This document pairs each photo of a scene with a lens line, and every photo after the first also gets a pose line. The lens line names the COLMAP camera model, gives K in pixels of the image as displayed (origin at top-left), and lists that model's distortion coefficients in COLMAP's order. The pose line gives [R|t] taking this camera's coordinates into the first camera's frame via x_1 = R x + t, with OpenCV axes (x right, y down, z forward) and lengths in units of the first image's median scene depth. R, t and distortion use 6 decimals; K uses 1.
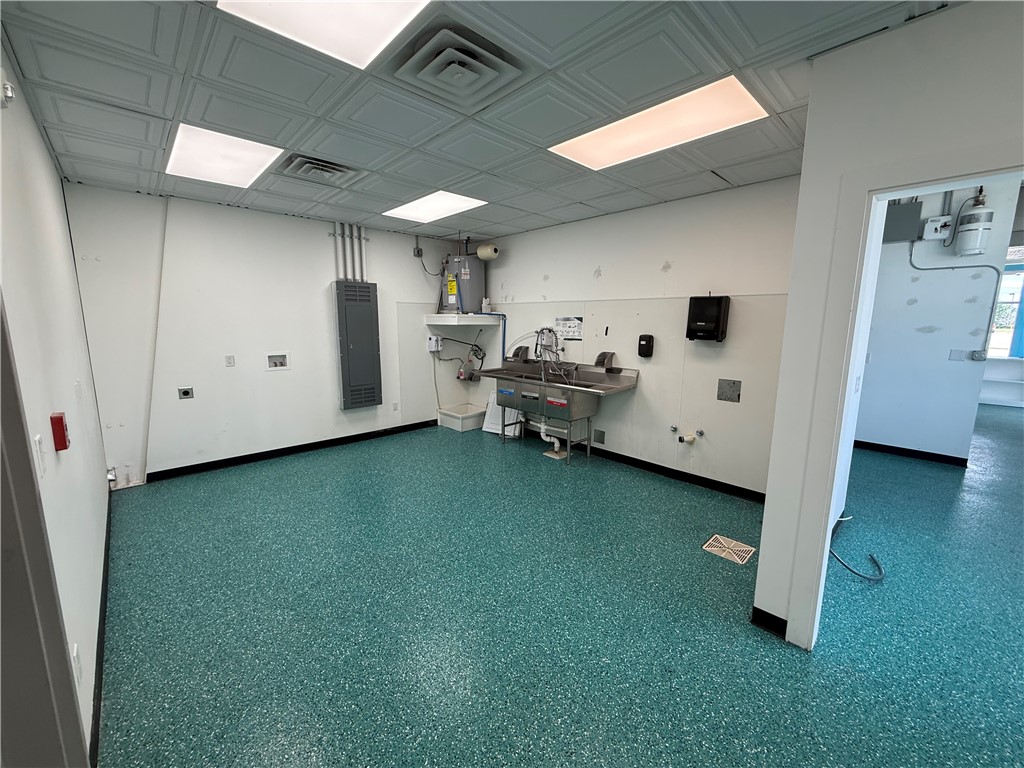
lens RADIAL K [[410.2, 0, 511.8], [0, 410.2, 383.3], [0, 0, 1]] dist [-0.000607, 0.000353]
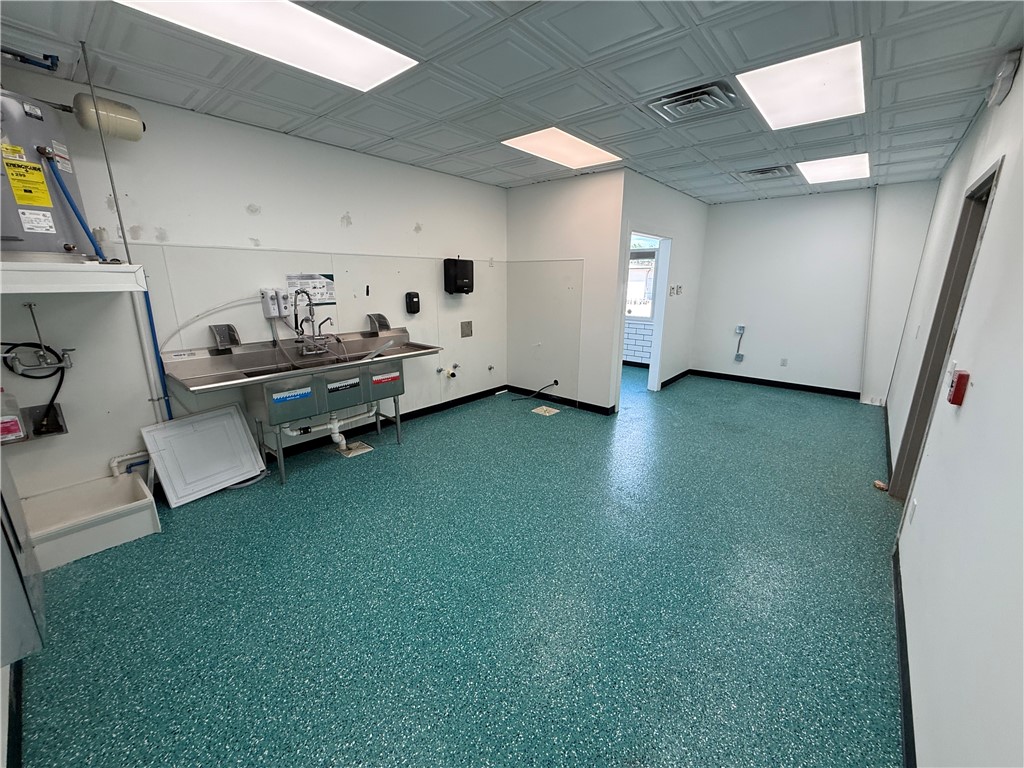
lens RADIAL K [[410.2, 0, 510.8], [0, 410.2, 385.7], [0, 0, 1]] dist [-0.000607, 0.000353]
pose [[-0.106621, -0.257796, 0.960299, -0.688751], [0.149315, 0.950700, 0.271797, -0.123113], [-0.983024, 0.172366, -0.062872, 0.763266]]
